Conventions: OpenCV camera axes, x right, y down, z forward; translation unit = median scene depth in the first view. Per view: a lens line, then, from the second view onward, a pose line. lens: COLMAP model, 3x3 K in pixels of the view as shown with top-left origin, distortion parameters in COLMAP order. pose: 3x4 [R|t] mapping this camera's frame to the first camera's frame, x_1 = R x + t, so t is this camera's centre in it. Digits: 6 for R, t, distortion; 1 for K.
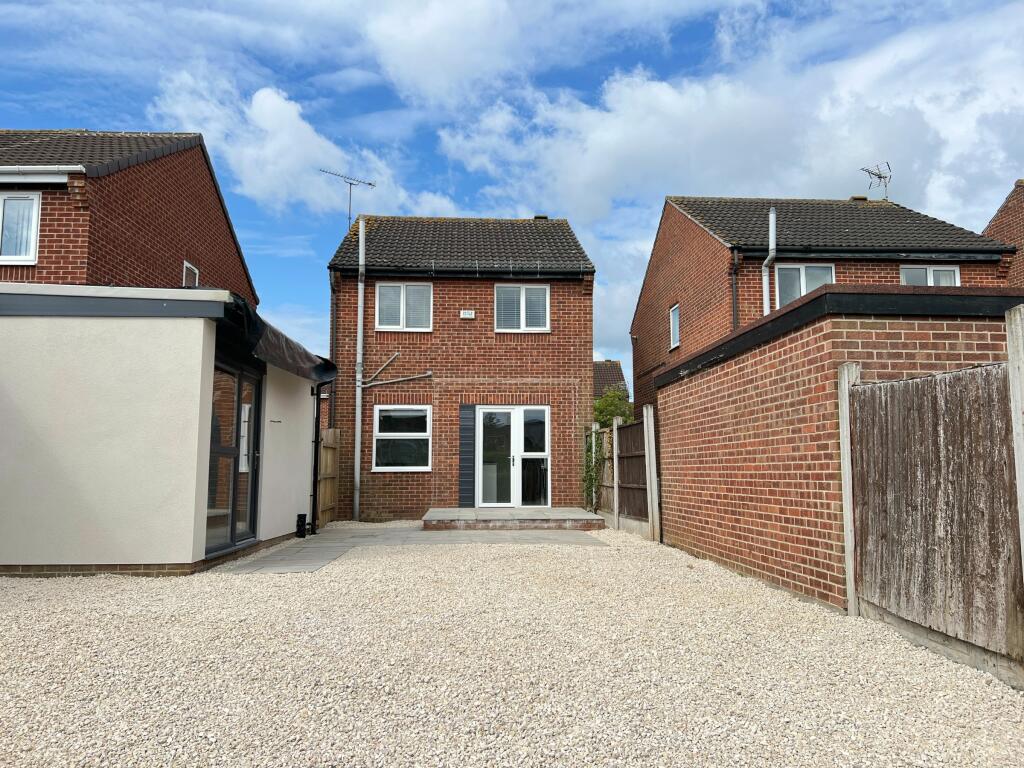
lens RADIAL K [[717.9, 0, 514.7], [0, 717.9, 379.2], [0, 0, 1]] dist [0.005056, 0.000055]
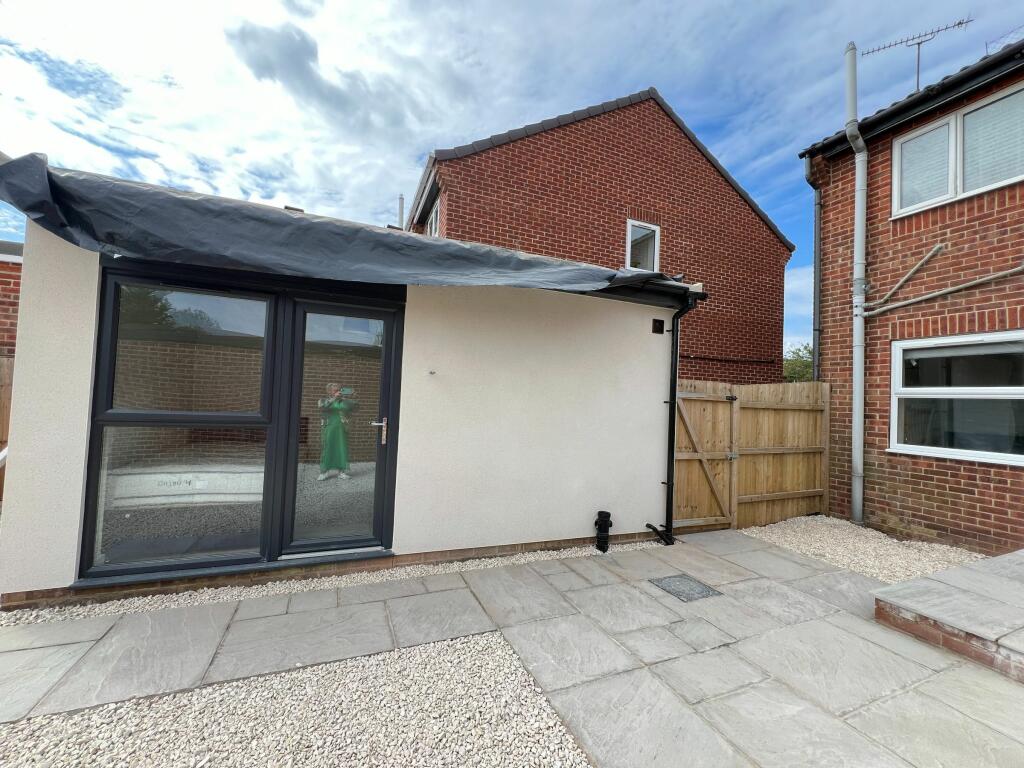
lens RADIAL K [[411.2, 0, 509.8], [0, 411.2, 385.0], [0, 0, 1]] dist [-0.003034, 0.001402]
pose [[0.334965, -0.016186, -0.942092, 0.022601], [0.075635, 0.997088, 0.009761, 0.044435], [0.939190, -0.074525, 0.335214, 0.579509]]
